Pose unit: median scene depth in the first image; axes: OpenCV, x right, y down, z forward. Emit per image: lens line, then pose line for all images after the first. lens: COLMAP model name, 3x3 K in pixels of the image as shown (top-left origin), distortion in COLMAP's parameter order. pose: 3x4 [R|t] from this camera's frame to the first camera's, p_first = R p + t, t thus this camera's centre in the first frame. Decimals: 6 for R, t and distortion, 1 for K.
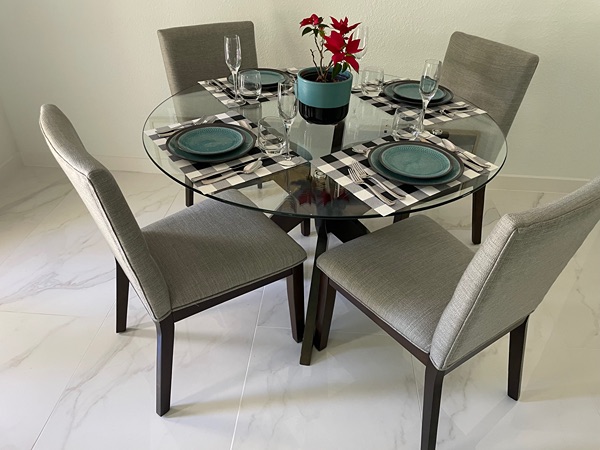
lens RADIAL K [[468.9, 0, 300.0], [0, 468.9, 225.0], [0, 0, 1]] dist [0.102203, -0.147571]
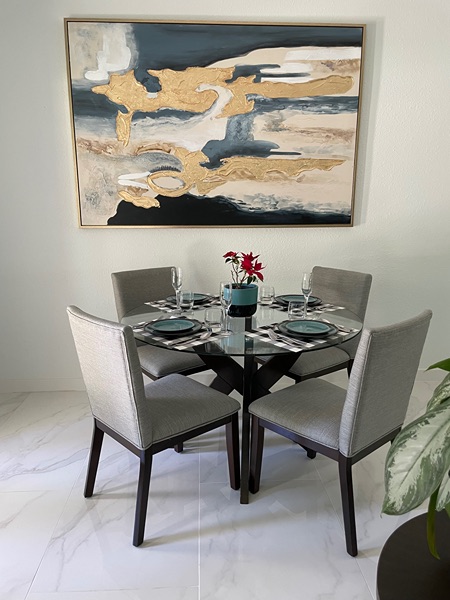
lens RADIAL K [[468.9, 0, 225.0], [0, 468.9, 300.0], [0, 0, 1]] dist [0.102203, -0.147571]
pose [[0.991550, -0.048642, 0.120258, -0.172031], [0.090627, 0.923036, -0.373887, 0.274903], [-0.092816, 0.381626, 0.919645, -0.364356]]
